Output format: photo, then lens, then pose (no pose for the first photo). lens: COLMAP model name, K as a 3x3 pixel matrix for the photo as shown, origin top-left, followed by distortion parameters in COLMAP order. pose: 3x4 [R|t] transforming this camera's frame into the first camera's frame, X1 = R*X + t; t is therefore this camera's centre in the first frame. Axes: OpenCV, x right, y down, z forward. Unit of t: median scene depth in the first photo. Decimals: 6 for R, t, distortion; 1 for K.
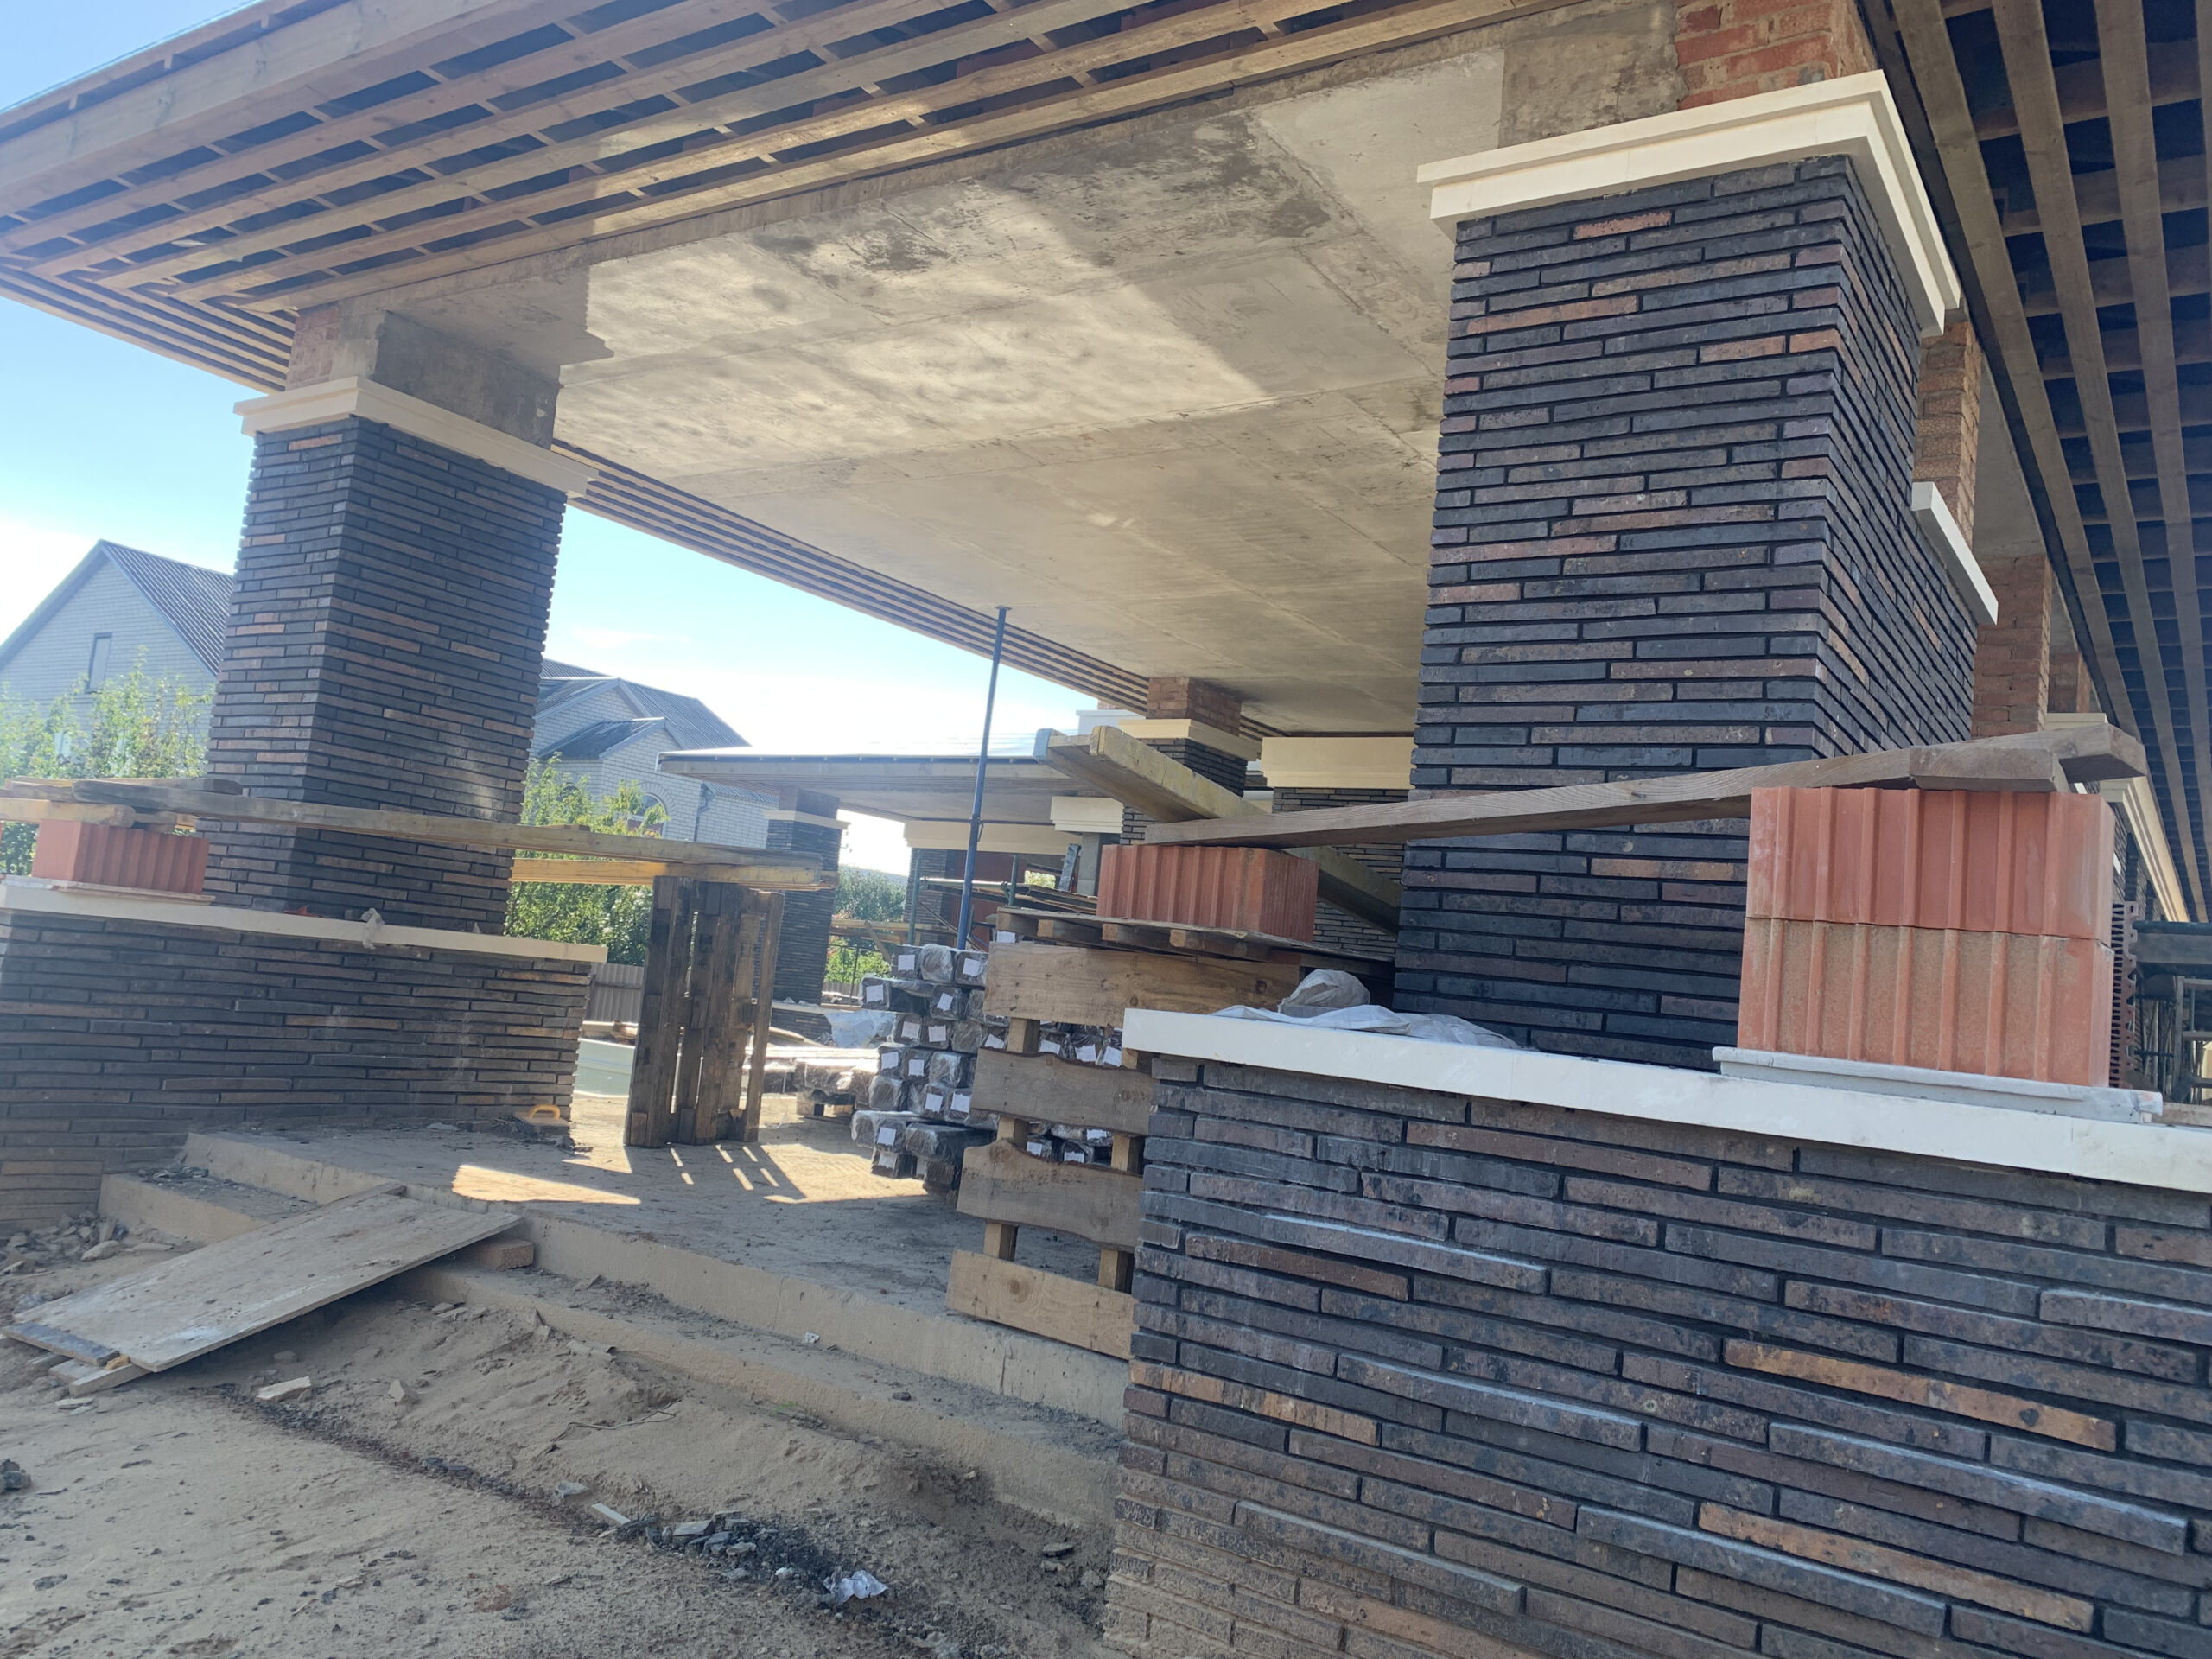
lens RADIAL K [[1697.2, 0, 1095.4], [0, 1697.2, 815.1], [0, 0, 1]] dist [0.039035, -0.043897]
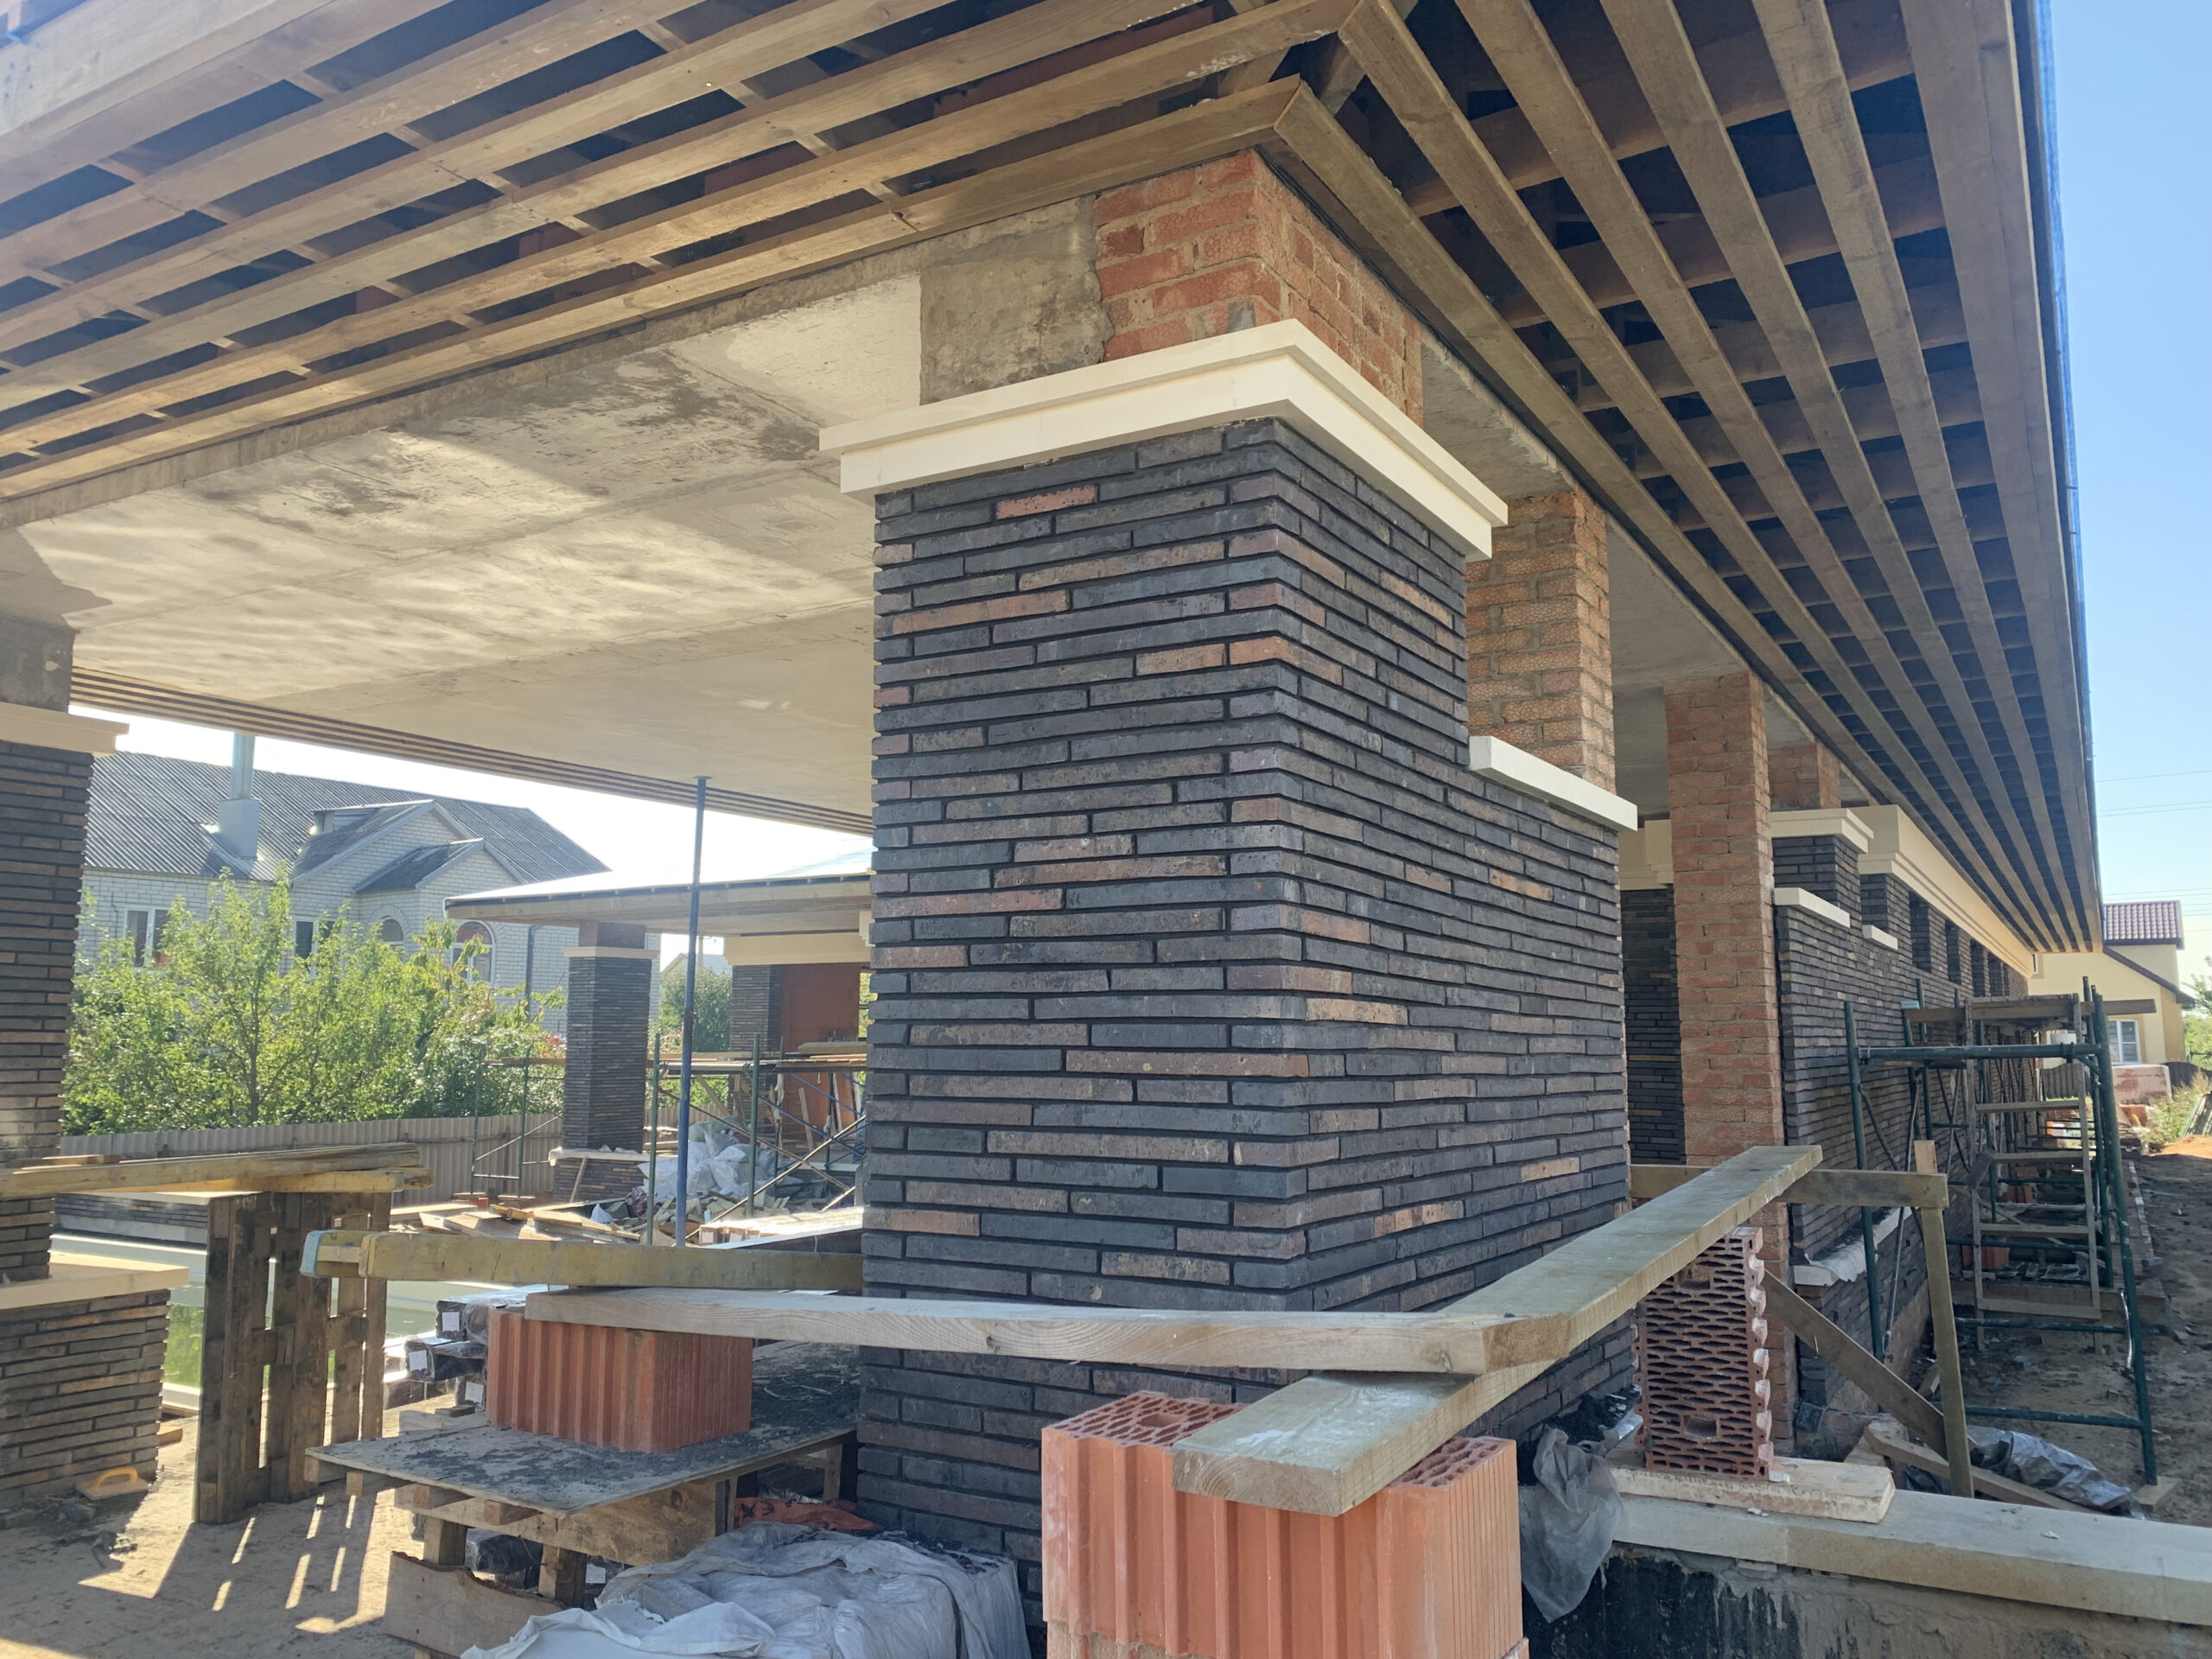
lens RADIAL K [[1697.2, 0, 1101.3], [0, 1697.2, 835.5], [0, 0, 1]] dist [0.039035, -0.043897]
pose [[0.993470, -0.093313, 0.065647, 0.268159], [0.093923, 0.995560, -0.006267, -0.179373], [-0.064771, 0.012392, 0.997823, 0.187737]]
